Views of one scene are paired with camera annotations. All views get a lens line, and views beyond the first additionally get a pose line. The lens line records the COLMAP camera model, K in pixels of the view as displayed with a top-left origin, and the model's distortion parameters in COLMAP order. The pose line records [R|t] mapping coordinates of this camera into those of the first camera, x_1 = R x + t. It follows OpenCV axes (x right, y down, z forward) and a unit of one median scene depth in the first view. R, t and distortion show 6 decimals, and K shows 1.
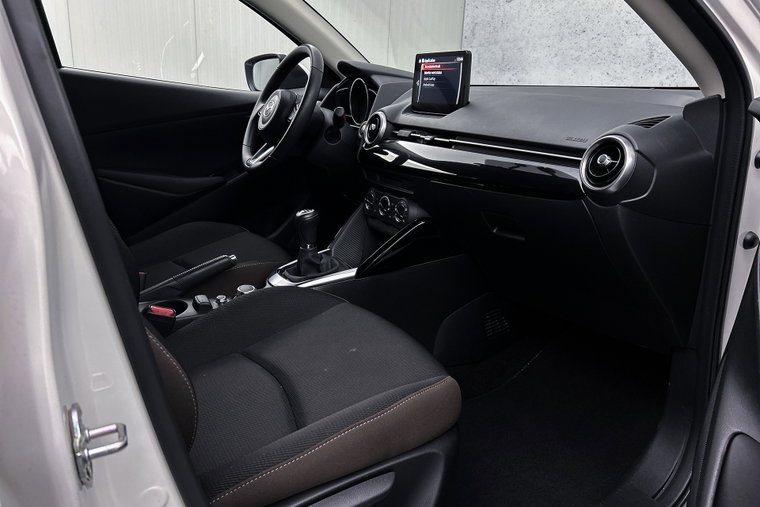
lens RADIAL K [[575.6, 0, 380.0], [0, 575.6, 253.5], [0, 0, 1]] dist [0.074608, -0.118138]
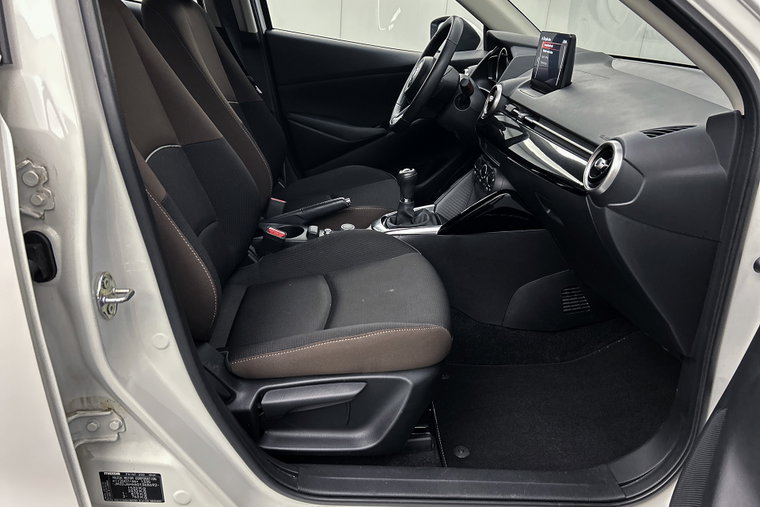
lens RADIAL K [[575.6, 0, 380.0], [0, 575.6, 253.5], [0, 0, 1]] dist [0.074608, -0.118138]
pose [[0.897847, 0.187392, -0.398441, 0.316365], [-0.146772, 0.980535, 0.130423, -0.051927], [0.415125, -0.058619, 0.907874, -0.091195]]
